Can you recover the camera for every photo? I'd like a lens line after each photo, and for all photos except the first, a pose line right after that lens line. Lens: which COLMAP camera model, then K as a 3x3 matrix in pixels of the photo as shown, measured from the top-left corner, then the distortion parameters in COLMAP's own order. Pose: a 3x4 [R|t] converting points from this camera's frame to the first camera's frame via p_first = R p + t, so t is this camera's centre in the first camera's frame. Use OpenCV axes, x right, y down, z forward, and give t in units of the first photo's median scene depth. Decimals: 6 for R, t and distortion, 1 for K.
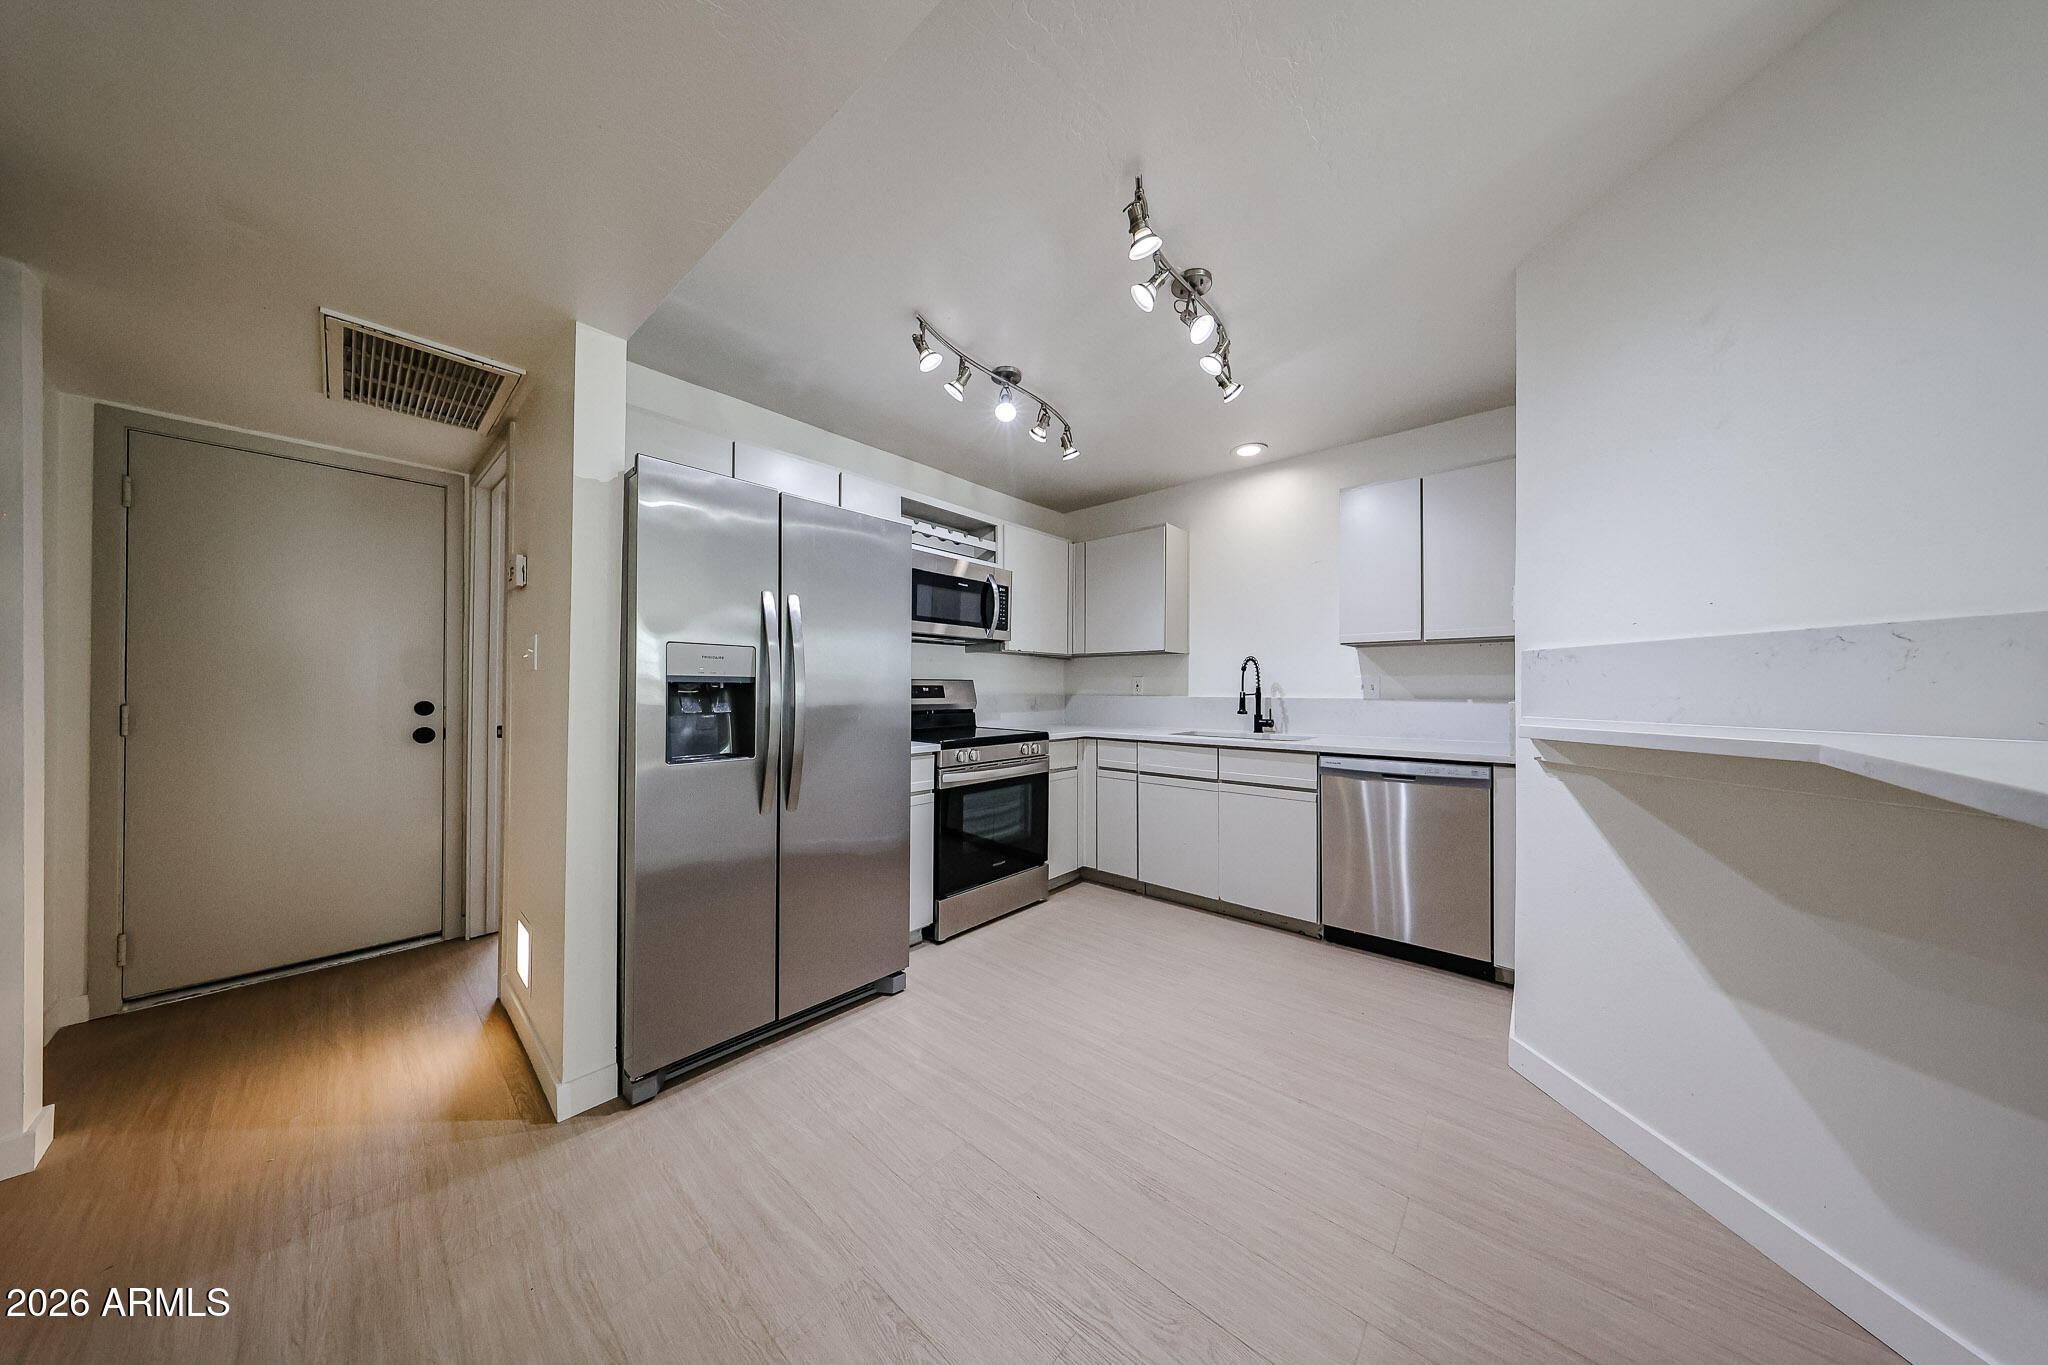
lens RADIAL K [[588.7, 0, 1008.1], [0, 588.7, 684.6], [0, 0, 1]] dist [-0.006064, -0.000095]
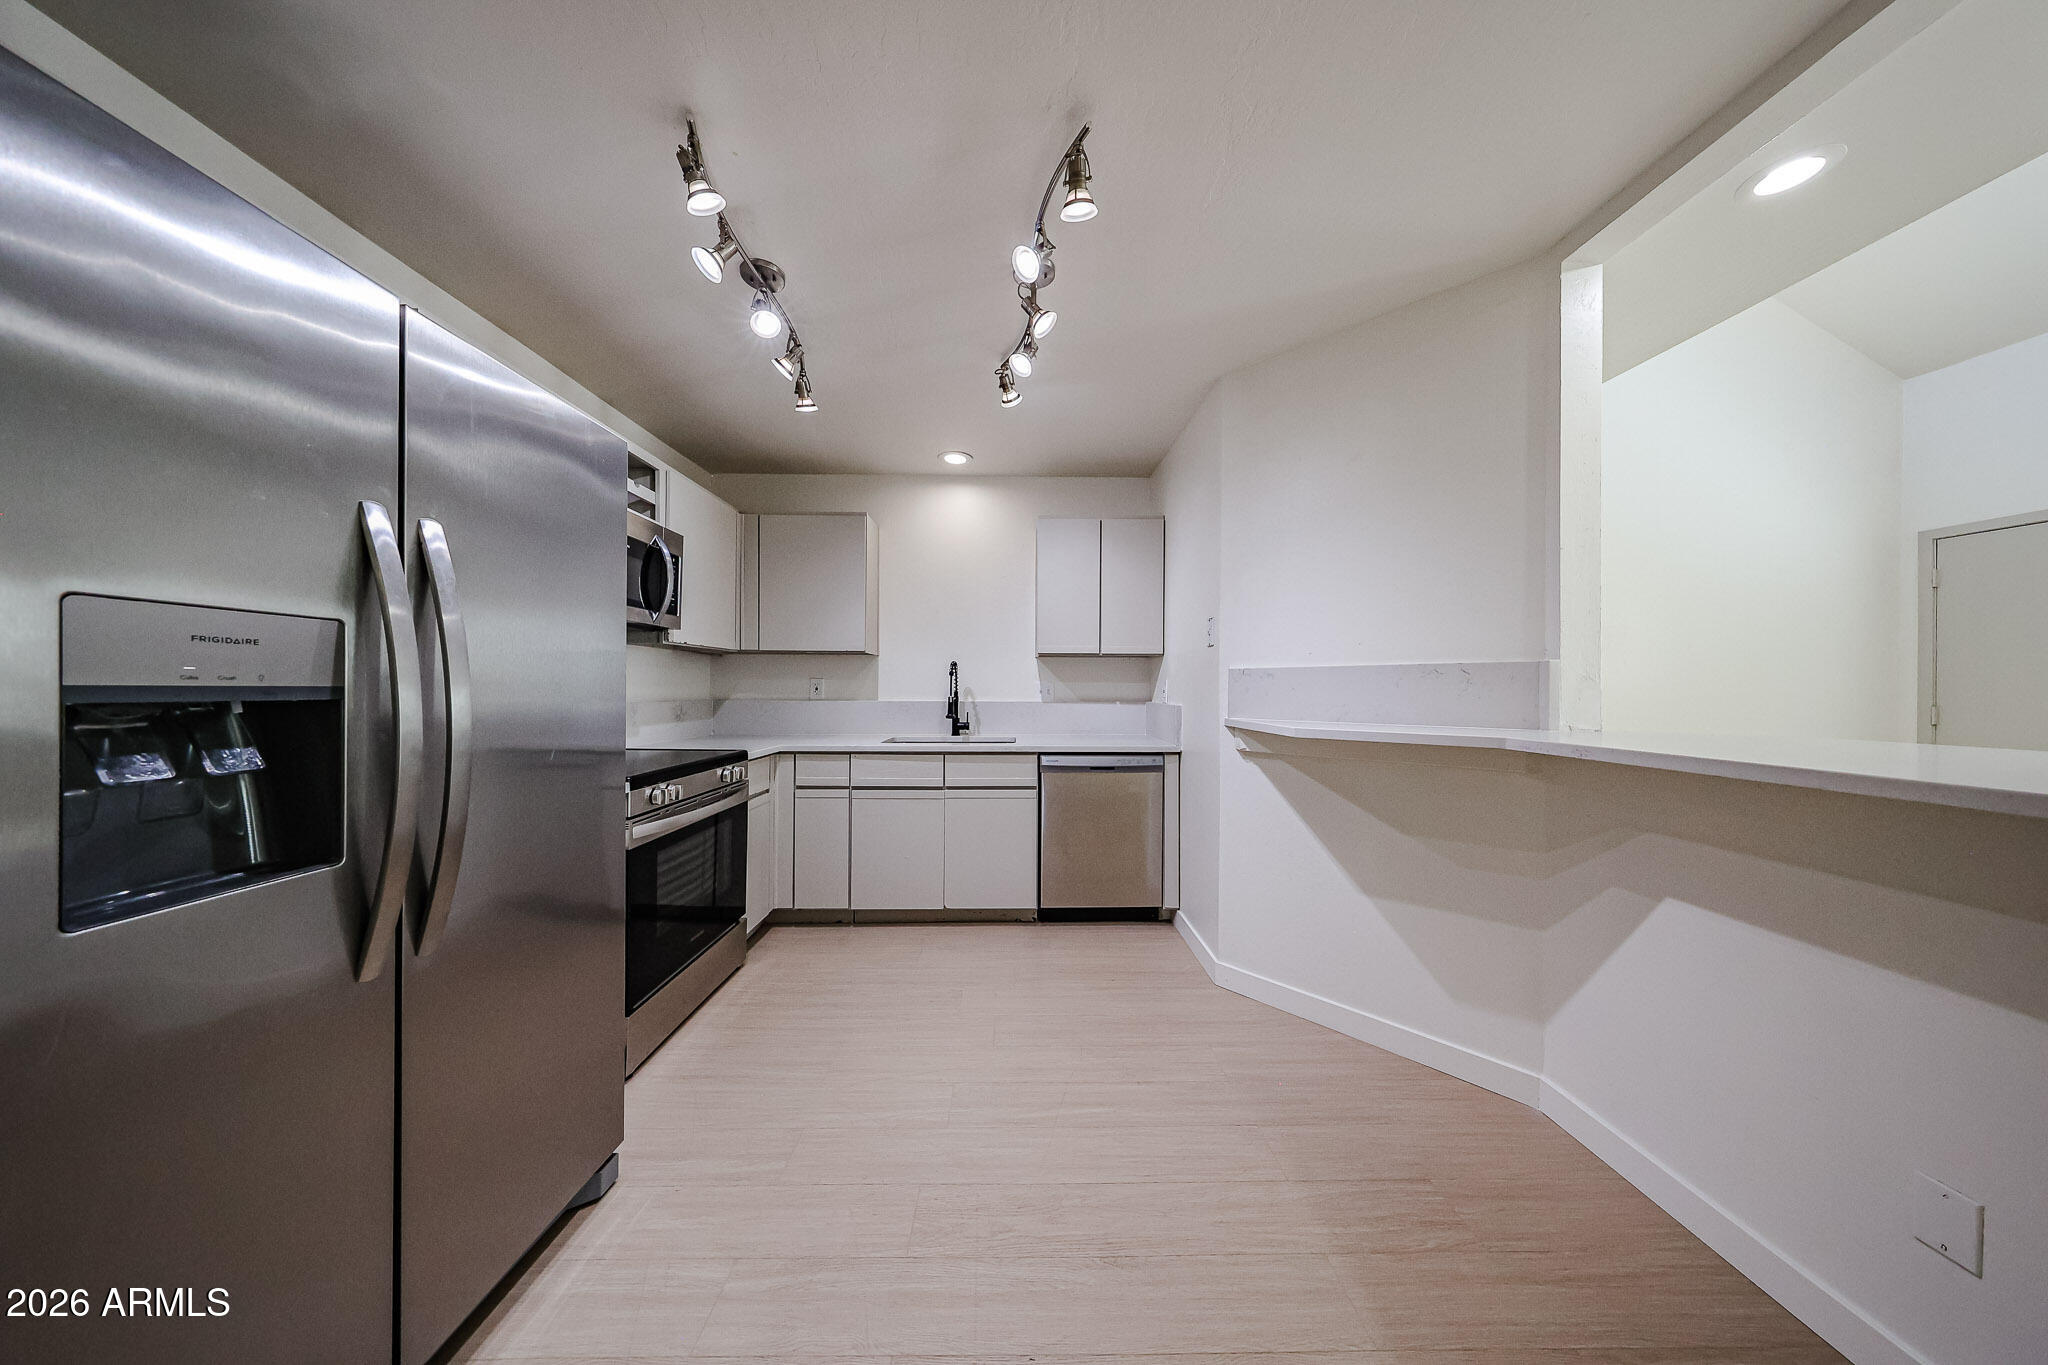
lens RADIAL K [[588.7, 0, 1011.5], [0, 588.7, 686.3], [0, 0, 1]] dist [-0.006064, -0.000095]
pose [[0.739022, 0.002937, 0.673675, -0.234393], [-0.007644, 0.999963, 0.004026, -0.011790], [-0.673638, -0.008125, 0.739017, 0.212795]]
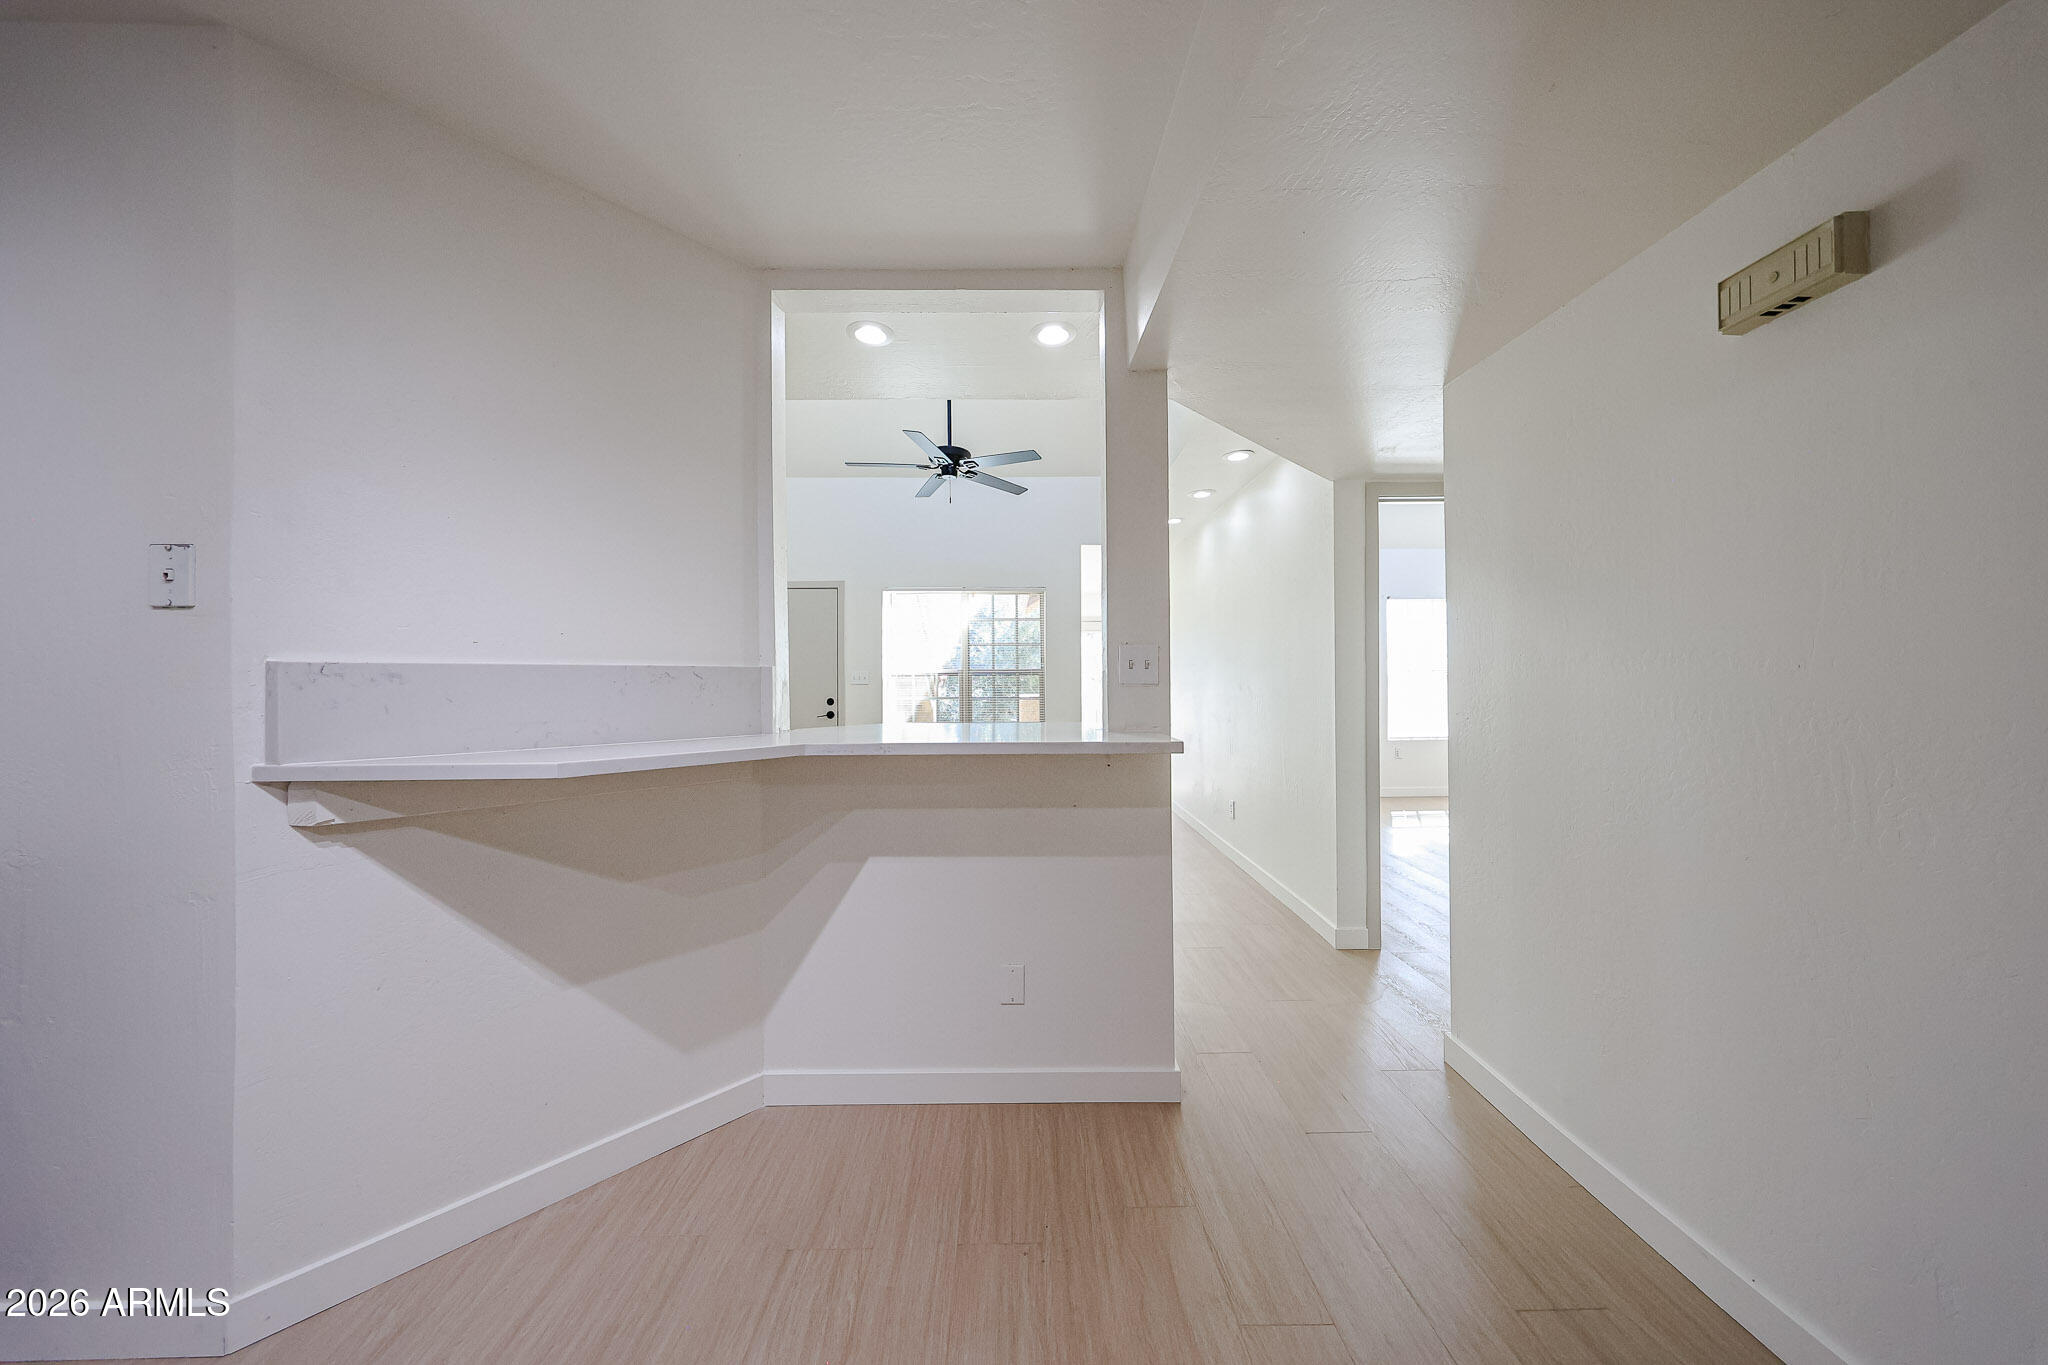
lens RADIAL K [[655.9, 0, 1019.9], [0, 655.9, 683.0], [0, 0, 1]] dist [0.001629, -0.000063]
pose [[-0.685679, 0.006622, 0.727874, -0.119711], [0.003955, 0.999978, -0.005371, -0.017272], [-0.727893, -0.000804, -0.685690, 0.549789]]
